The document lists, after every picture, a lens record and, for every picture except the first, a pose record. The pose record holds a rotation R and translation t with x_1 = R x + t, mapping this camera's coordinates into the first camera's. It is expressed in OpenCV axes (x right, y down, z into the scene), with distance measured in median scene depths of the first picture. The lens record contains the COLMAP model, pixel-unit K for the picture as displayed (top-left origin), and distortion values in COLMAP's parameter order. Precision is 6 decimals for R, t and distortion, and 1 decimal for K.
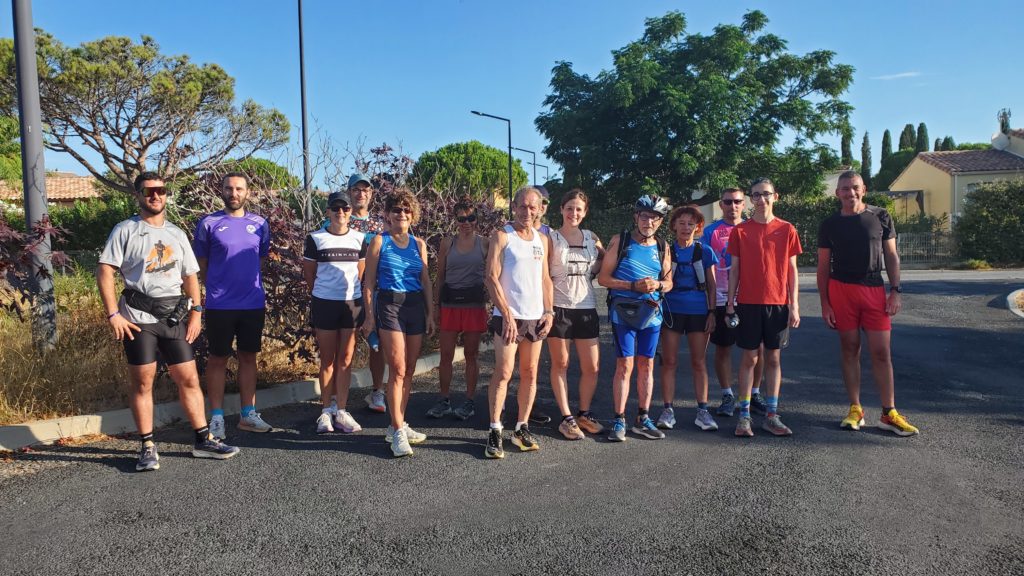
lens RADIAL K [[807.3, 0, 496.9], [0, 807.3, 304.0], [0, 0, 1]] dist [0.015350, 0.012033]
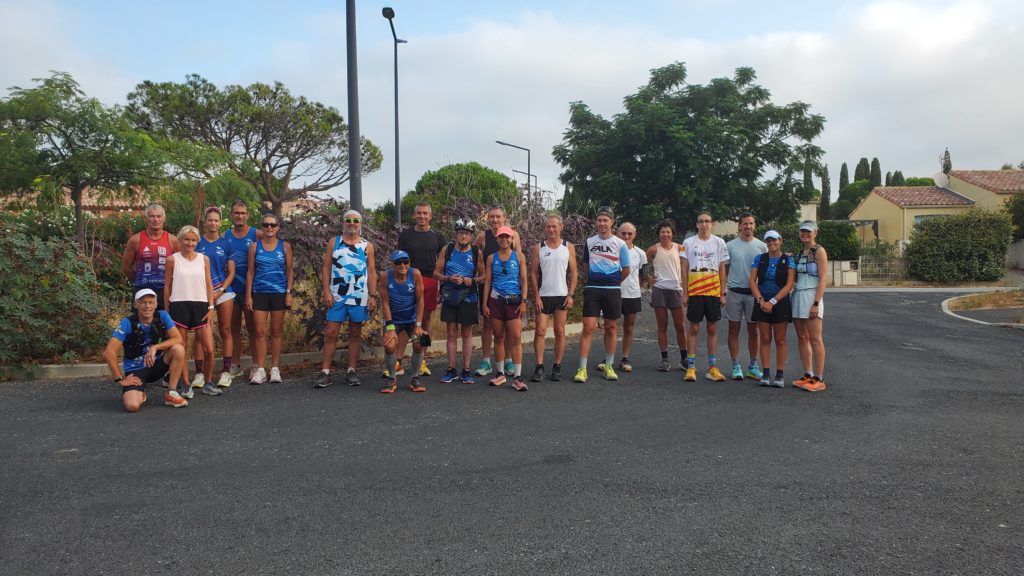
lens RADIAL K [[783.1, 0, 511.2], [0, 783.1, 318.1], [0, 0, 1]] dist [0.042377, -0.000489]
pose [[0.998175, 0.019825, 0.057041, -0.398975], [-0.019914, 0.999801, 0.000985, 0.068917], [-0.057010, -0.002119, 0.998371, -0.671511]]
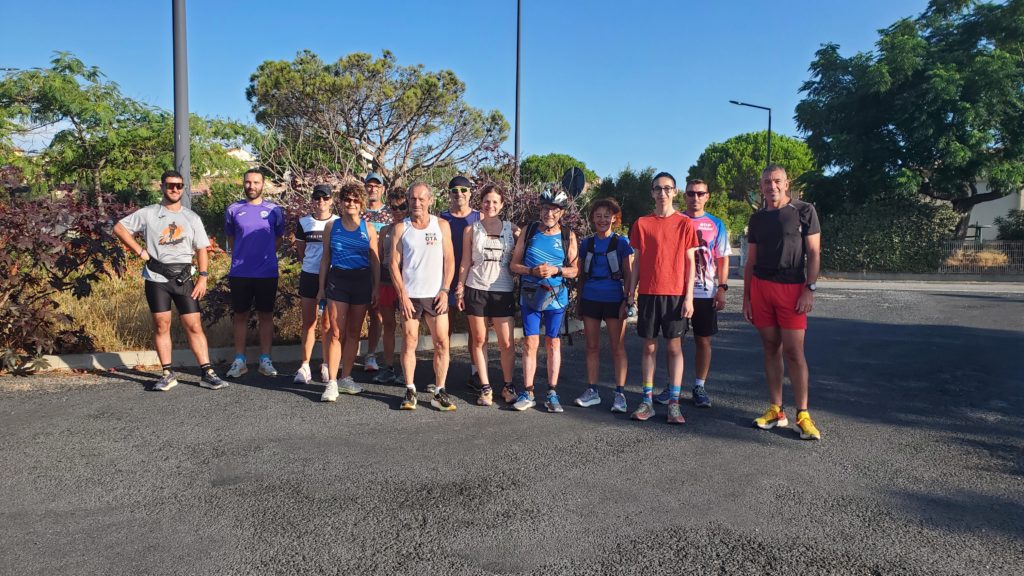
lens RADIAL K [[807.3, 0, 496.9], [0, 807.3, 304.0], [0, 0, 1]] dist [0.015350, 0.012033]
pose [[0.924929, 0.058211, -0.375657, 0.496606], [-0.054643, 0.998303, 0.020155, 0.002067], [0.376192, 0.001885, 0.926540, -0.035237]]
